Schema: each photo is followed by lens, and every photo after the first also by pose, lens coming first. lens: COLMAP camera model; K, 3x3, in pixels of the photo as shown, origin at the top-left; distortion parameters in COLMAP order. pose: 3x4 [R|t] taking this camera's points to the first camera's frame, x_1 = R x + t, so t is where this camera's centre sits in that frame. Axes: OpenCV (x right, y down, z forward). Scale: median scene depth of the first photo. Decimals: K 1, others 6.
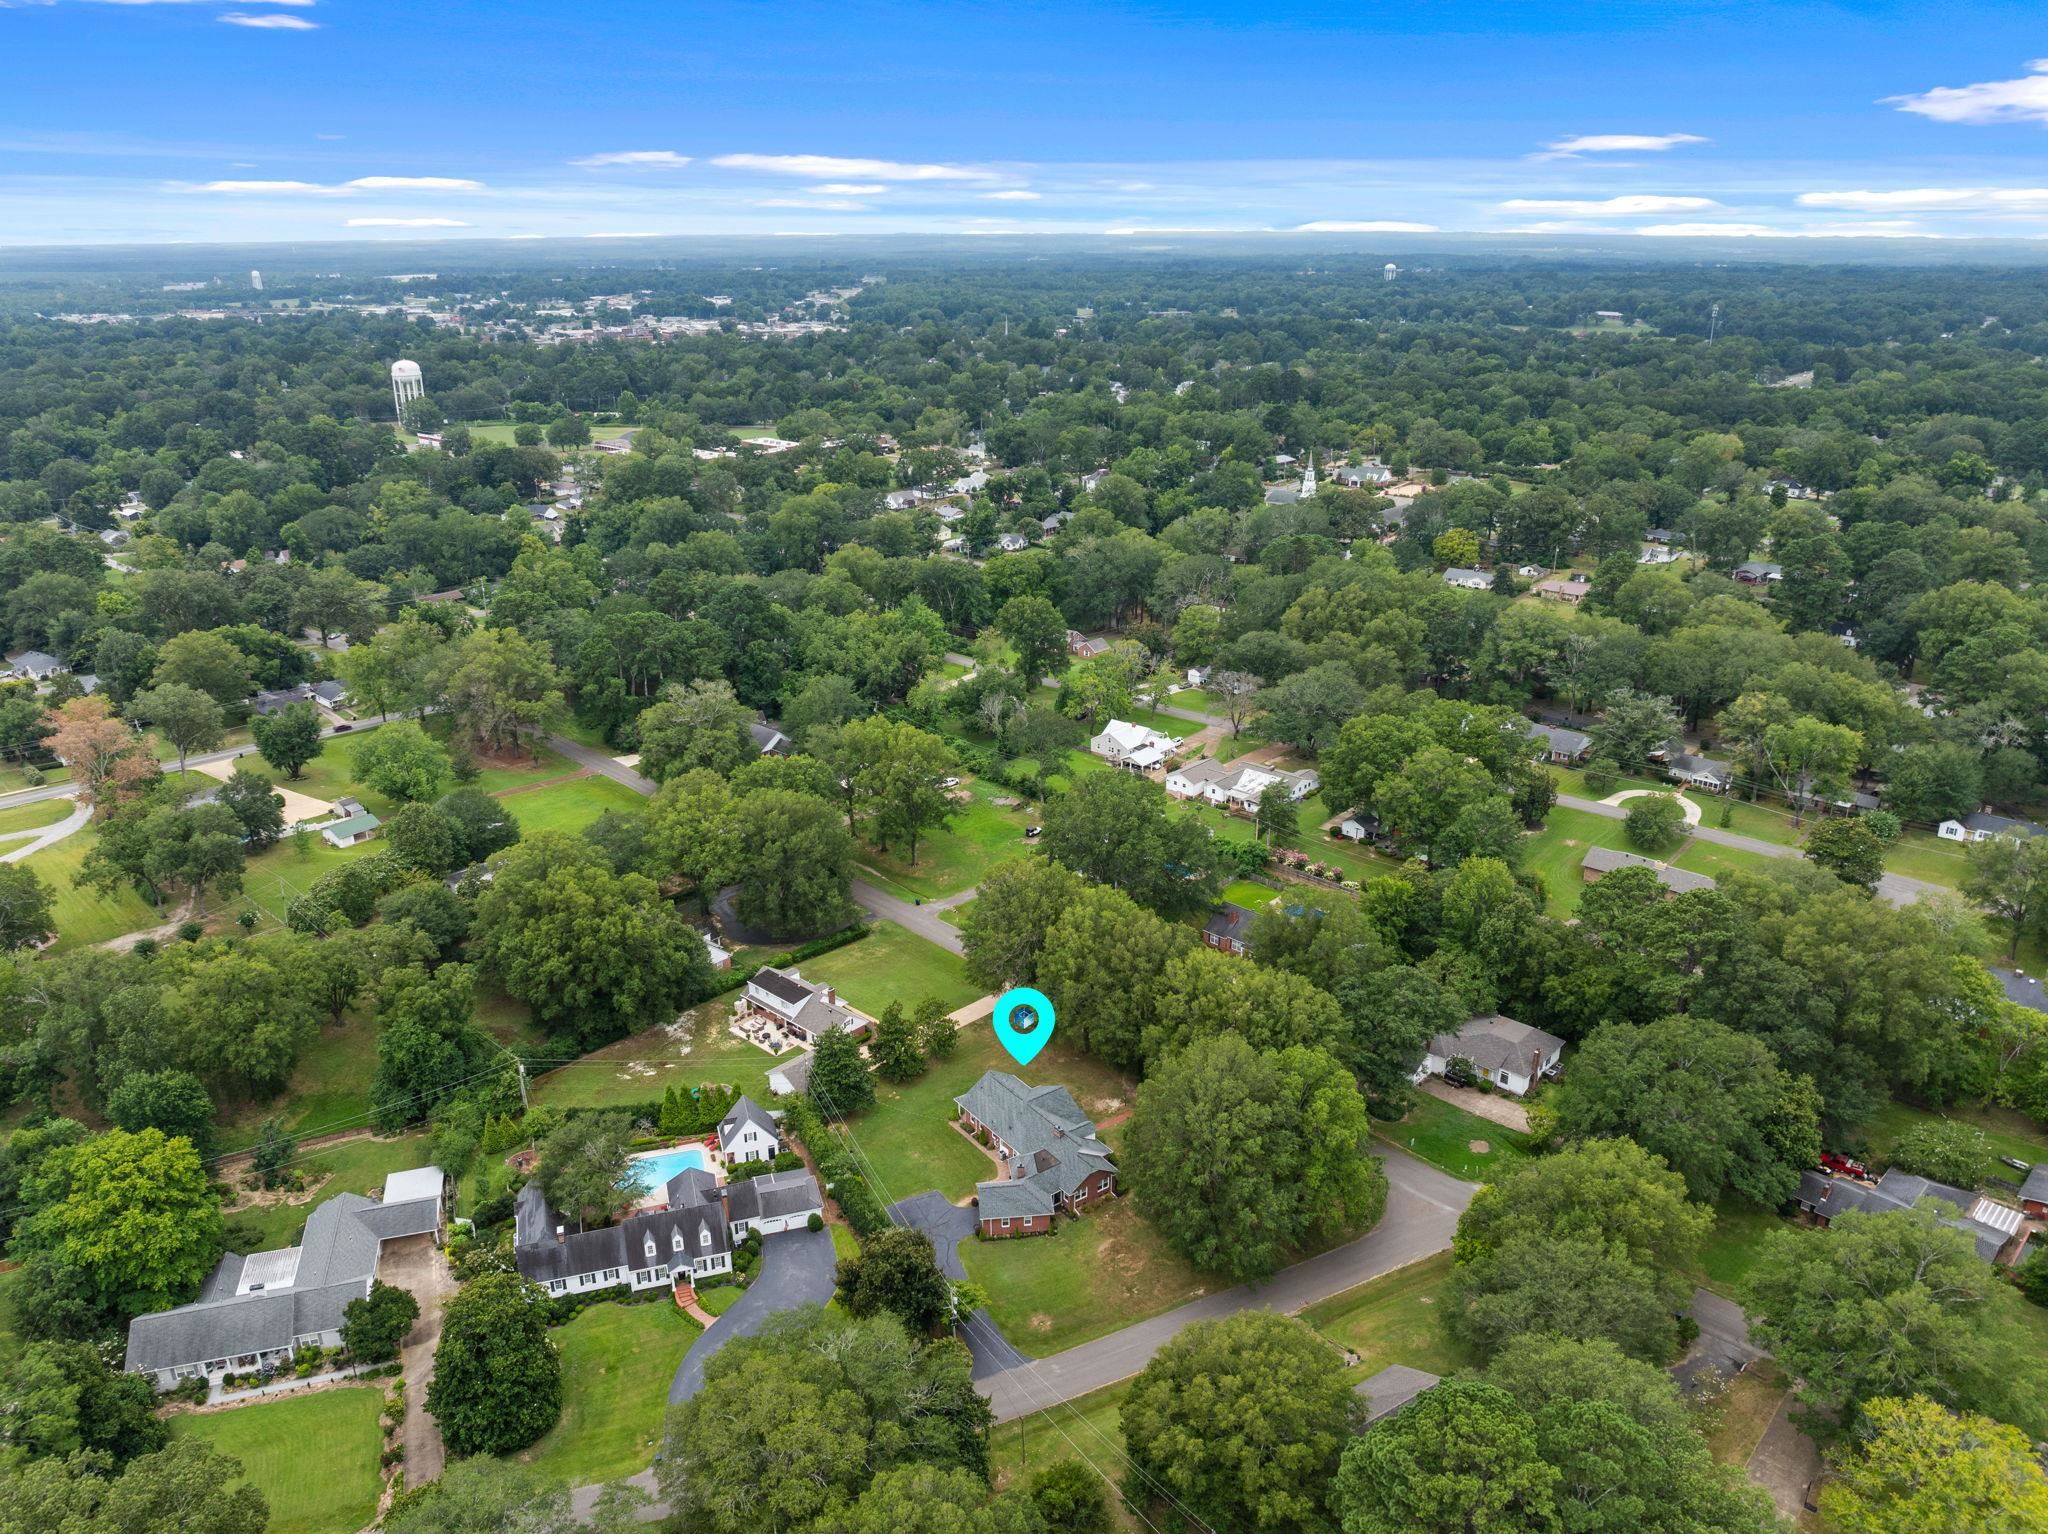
lens RADIAL K [[1466.4, 0, 1025.6], [0, 1466.4, 764.2], [0, 0, 1]] dist [-0.034538, 0.008562]
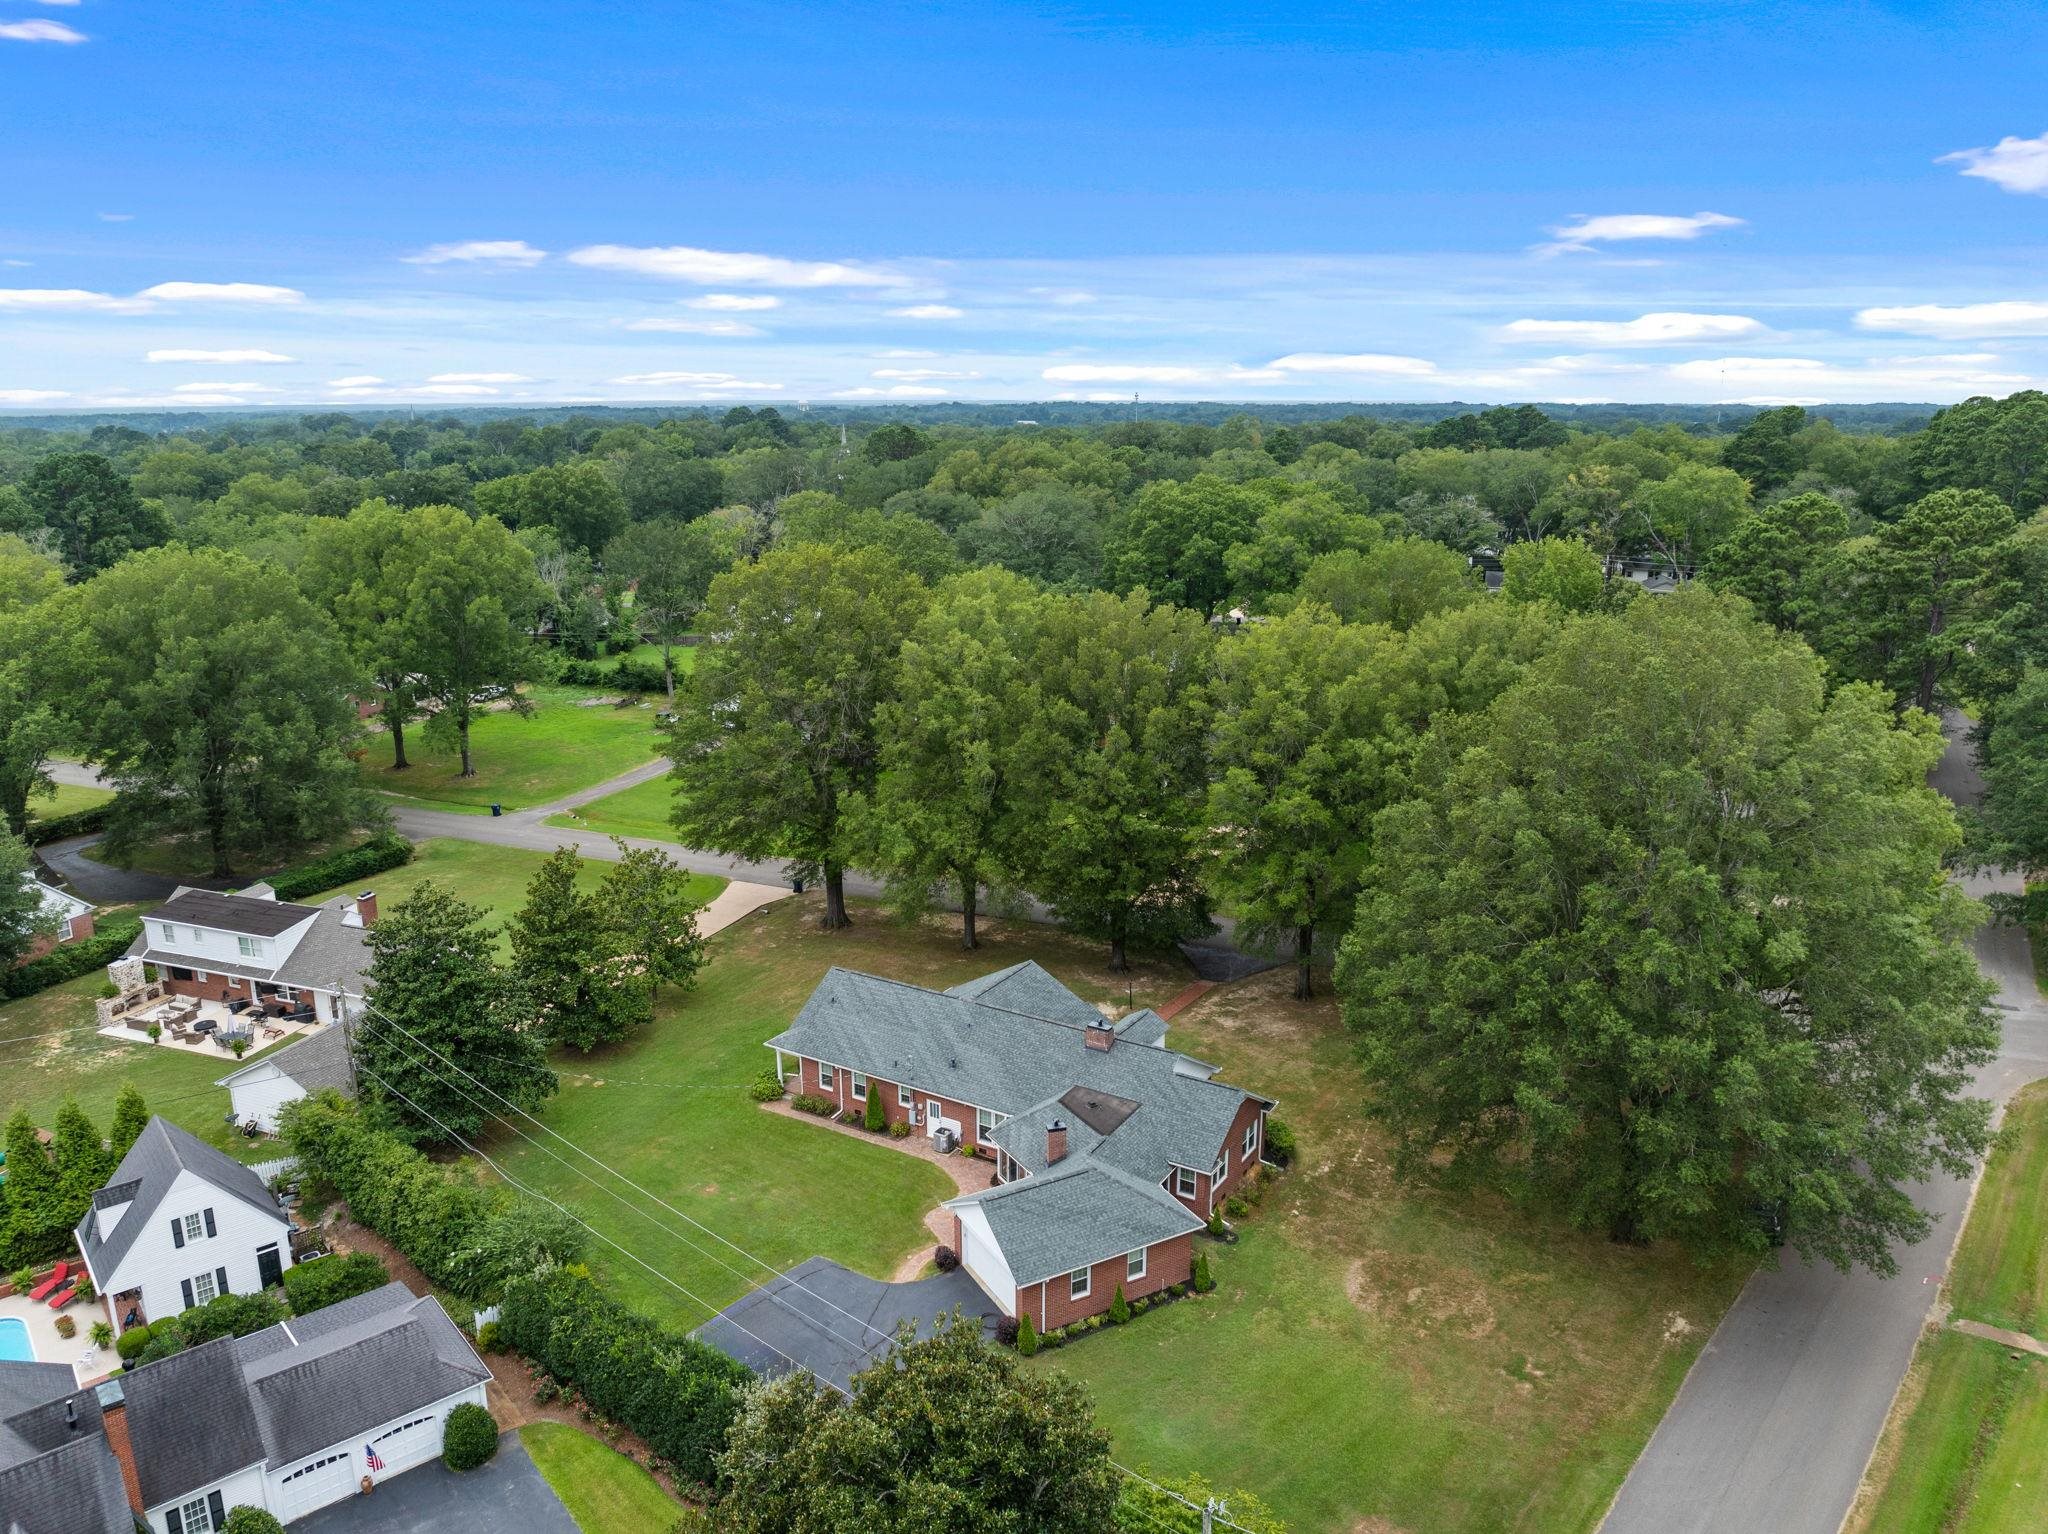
lens RADIAL K [[1466.4, 0, 1023.4], [0, 1466.4, 767.5], [0, 0, 1]] dist [-0.034538, 0.008562]
pose [[0.923111, -0.096442, 0.372243, -0.126919], [0.137340, 0.986879, -0.084899, 0.204149], [-0.359171, 0.129495, 0.924244, 0.620543]]
